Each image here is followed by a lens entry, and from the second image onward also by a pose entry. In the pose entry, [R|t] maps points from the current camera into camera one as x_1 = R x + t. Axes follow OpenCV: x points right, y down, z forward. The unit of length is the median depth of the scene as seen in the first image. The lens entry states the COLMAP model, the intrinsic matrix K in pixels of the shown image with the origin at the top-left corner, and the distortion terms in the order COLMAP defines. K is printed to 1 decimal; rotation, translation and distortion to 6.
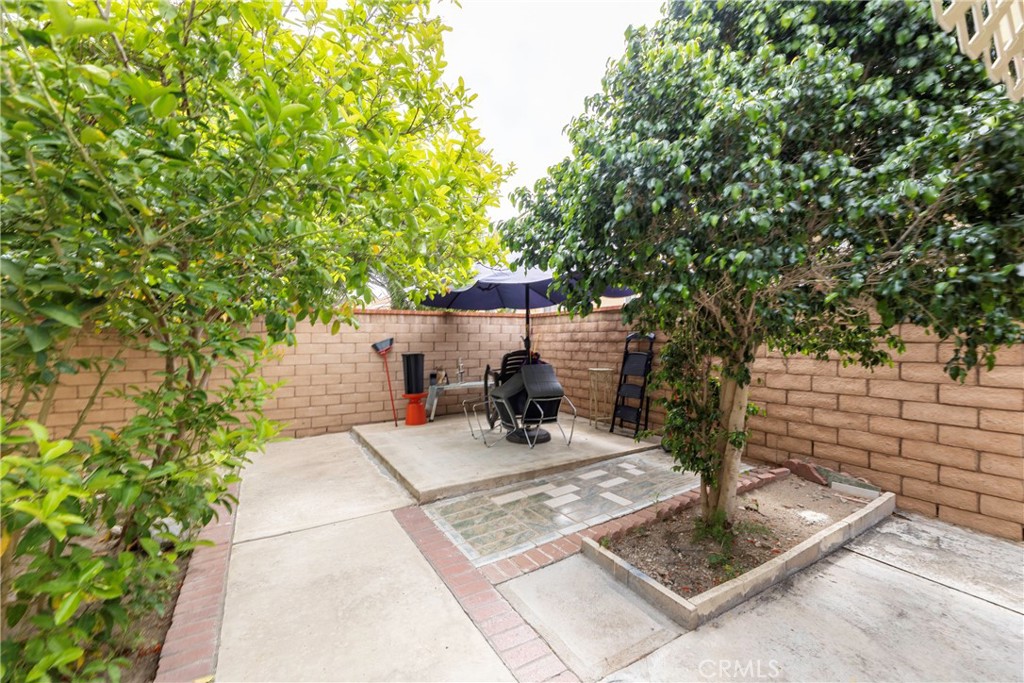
lens RADIAL K [[407.9, 0, 515.9], [0, 407.9, 342.6], [0, 0, 1]] dist [-0.000675, -0.000381]
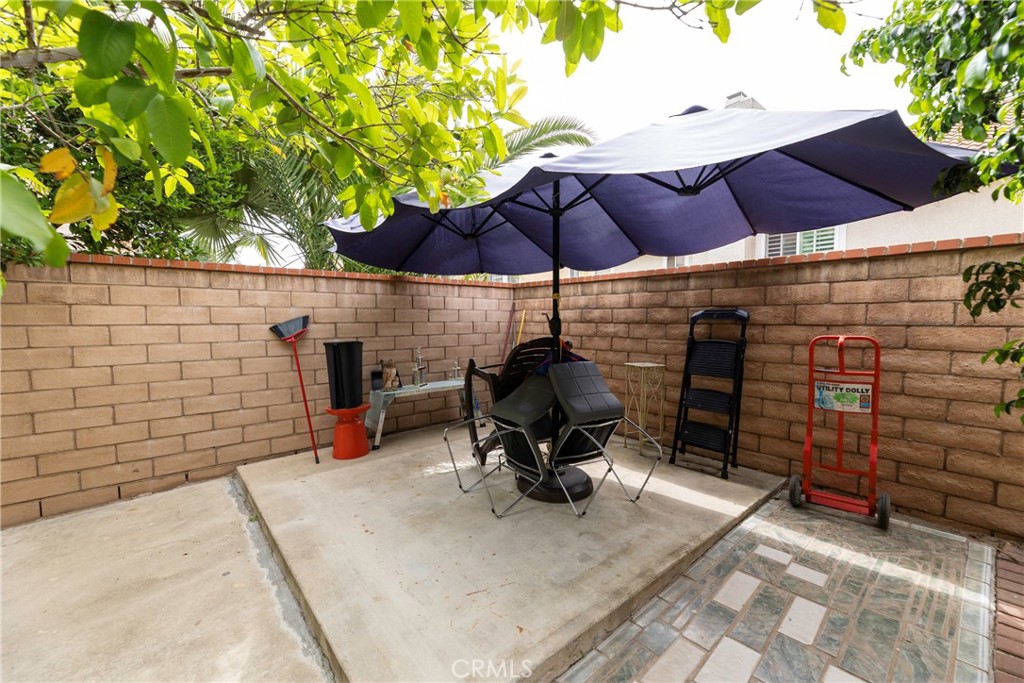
lens RADIAL K [[407.9, 0, 515.9], [0, 407.9, 342.6], [0, 0, 1]] dist [-0.000675, -0.000381]
pose [[0.985269, -0.006102, 0.170903, -0.108828], [-0.002887, 0.998627, 0.052295, -0.004235], [-0.170988, -0.052018, 0.983899, 0.377028]]
